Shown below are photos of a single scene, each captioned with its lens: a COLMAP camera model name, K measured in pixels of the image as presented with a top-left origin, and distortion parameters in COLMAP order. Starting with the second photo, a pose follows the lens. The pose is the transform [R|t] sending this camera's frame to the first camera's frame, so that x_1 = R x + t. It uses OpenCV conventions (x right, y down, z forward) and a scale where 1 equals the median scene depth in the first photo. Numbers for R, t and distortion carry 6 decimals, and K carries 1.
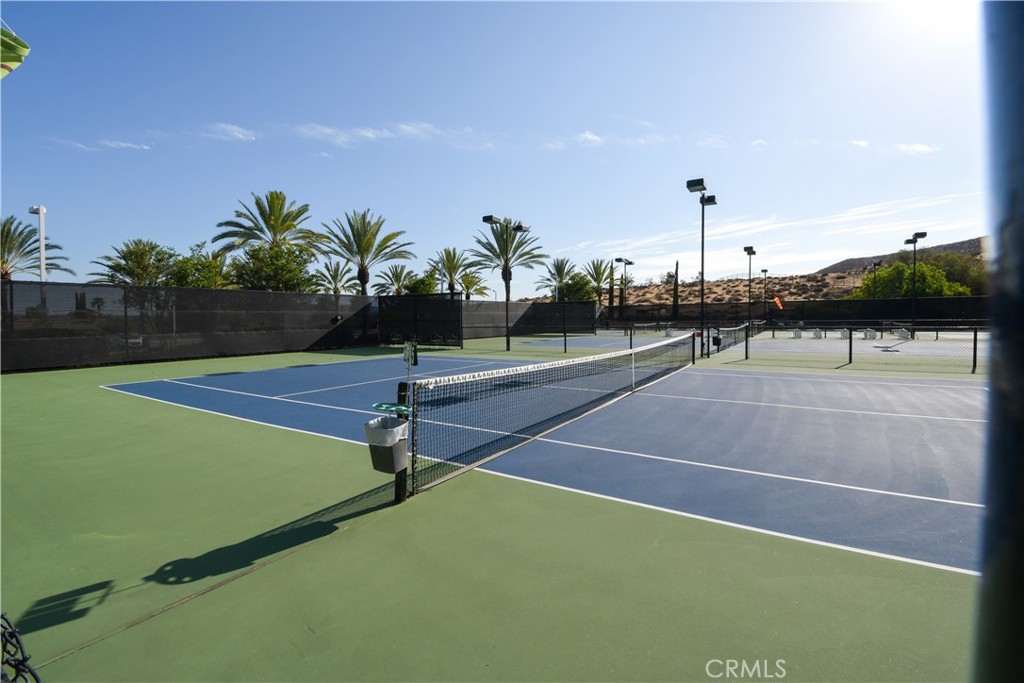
lens RADIAL K [[492.8, 0, 604.5], [0, 492.8, 363.1], [0, 0, 1]] dist [-0.001091, -0.006918]
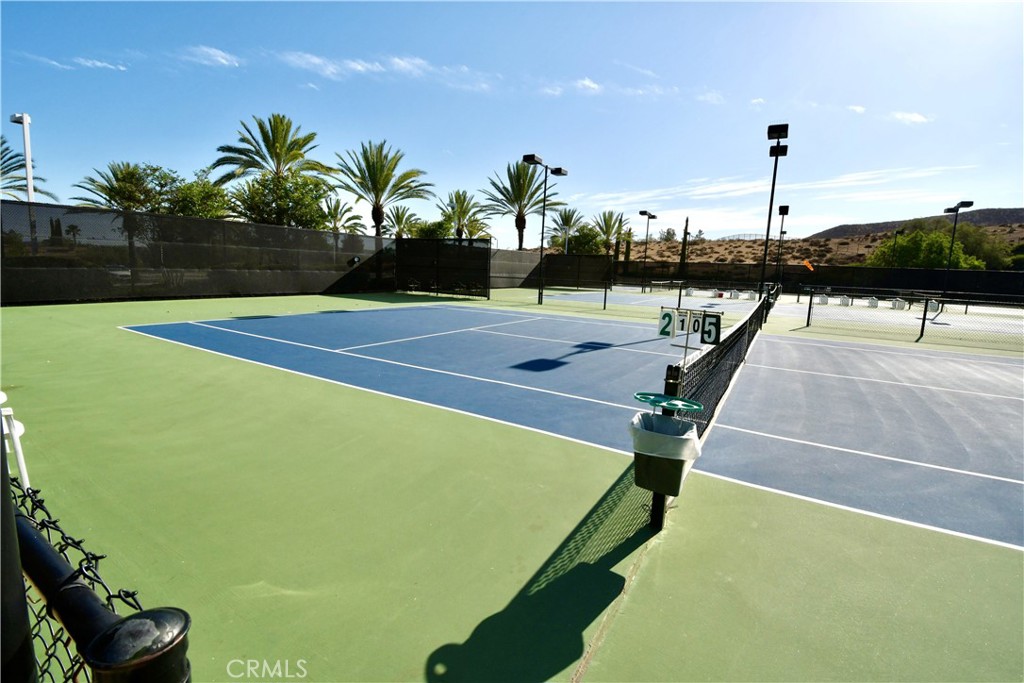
lens RADIAL K [[448.7, 0, 508.7], [0, 448.7, 333.0], [0, 0, 1]] dist [-0.011910, -0.001244]
pose [[0.998591, 0.044988, 0.028153, -0.233391], [-0.046244, 0.997884, 0.045699, -0.005564], [-0.026038, -0.046937, 0.998558, 0.131482]]
